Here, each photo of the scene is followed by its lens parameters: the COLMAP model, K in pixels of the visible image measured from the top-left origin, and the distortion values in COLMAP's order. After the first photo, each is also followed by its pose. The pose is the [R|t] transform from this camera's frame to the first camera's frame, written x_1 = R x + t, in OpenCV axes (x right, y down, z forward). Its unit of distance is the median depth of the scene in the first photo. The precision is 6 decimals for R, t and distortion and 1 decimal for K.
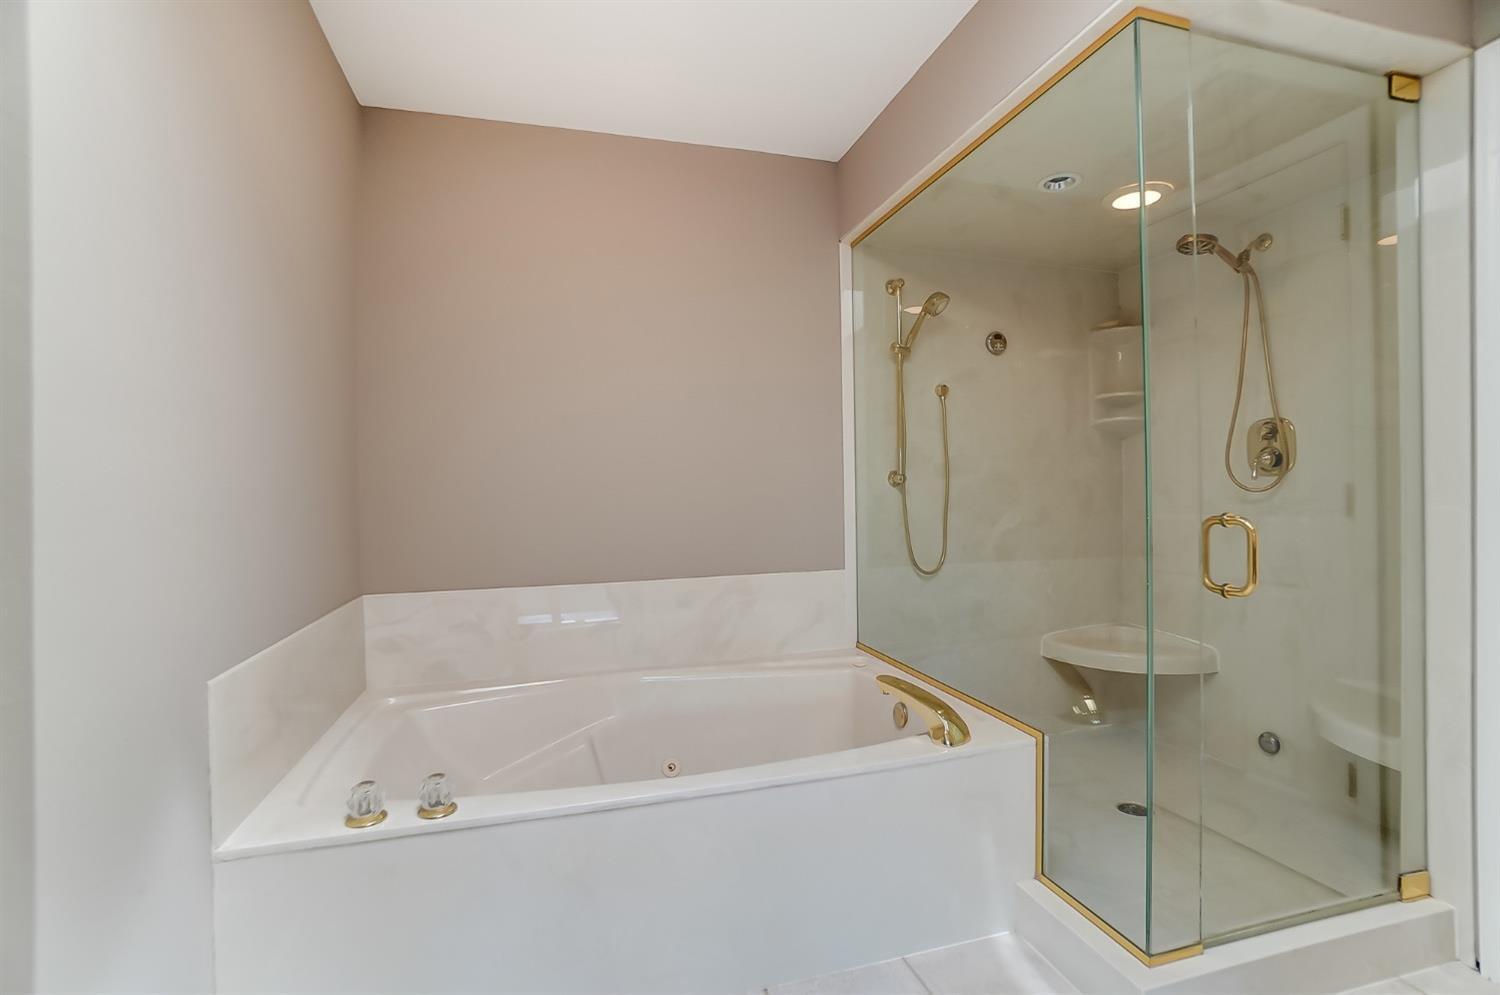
lens RADIAL K [[662.9, 0, 734.7], [0, 662.9, 486.1], [0, 0, 1]] dist [-0.059848, 0.026061]
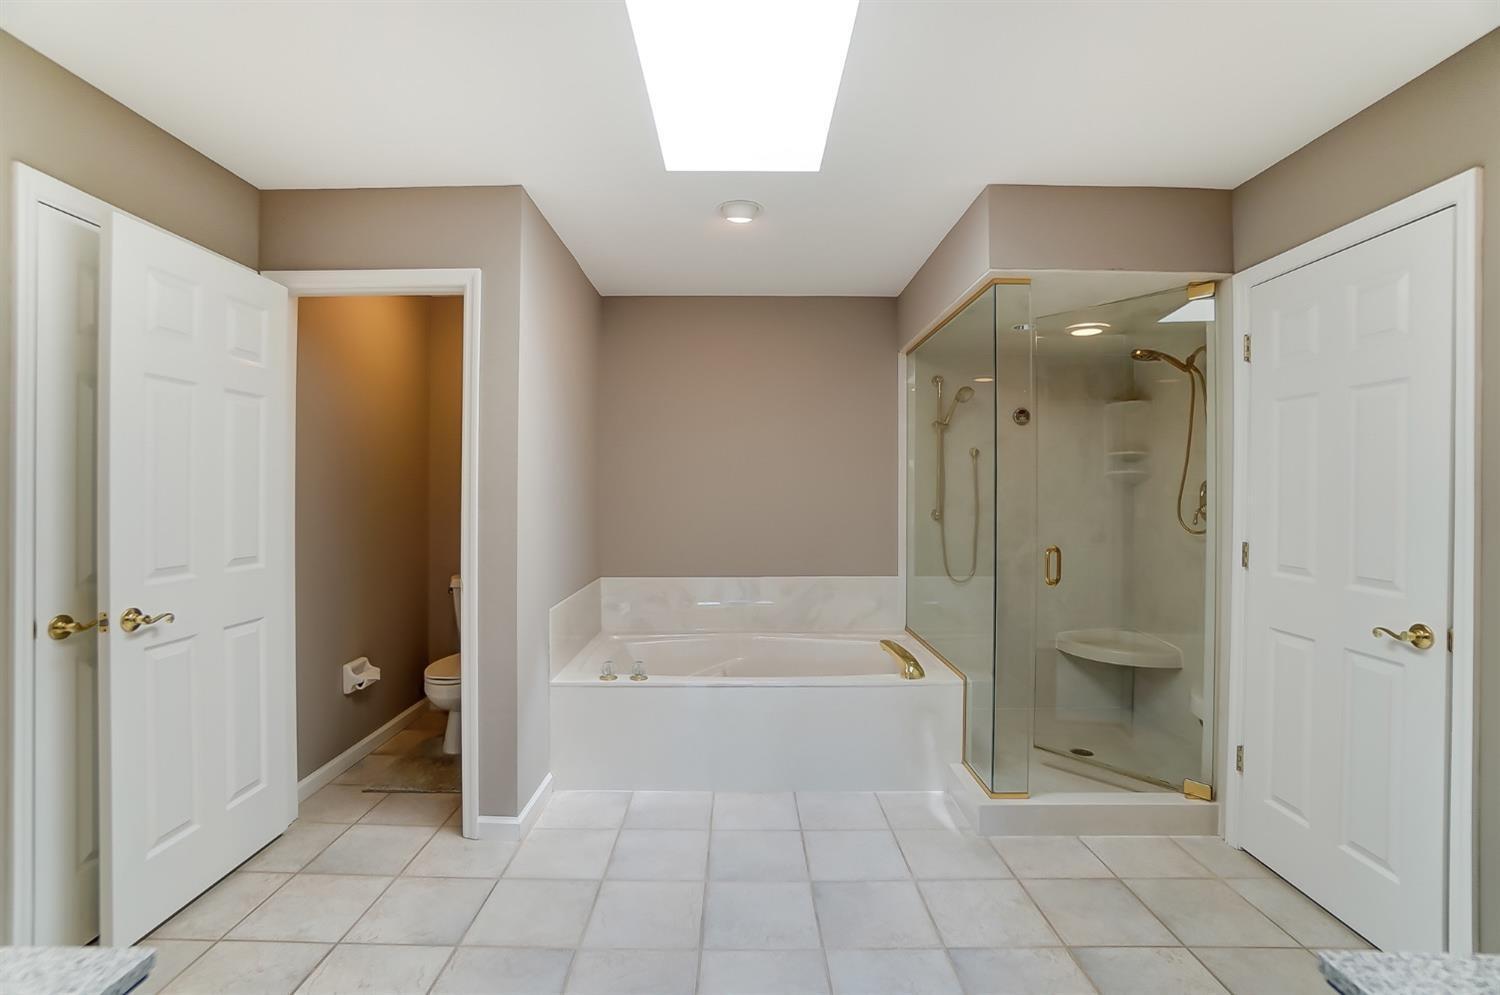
lens RADIAL K [[662.9, 0, 734.7], [0, 662.9, 486.1], [0, 0, 1]] dist [-0.059848, 0.026061]
pose [[0.959640, 0.014224, -0.280871, 0.235006], [-0.013654, 0.999899, 0.003984, -0.077358], [0.280899, 0.000012, 0.959737, -0.525223]]
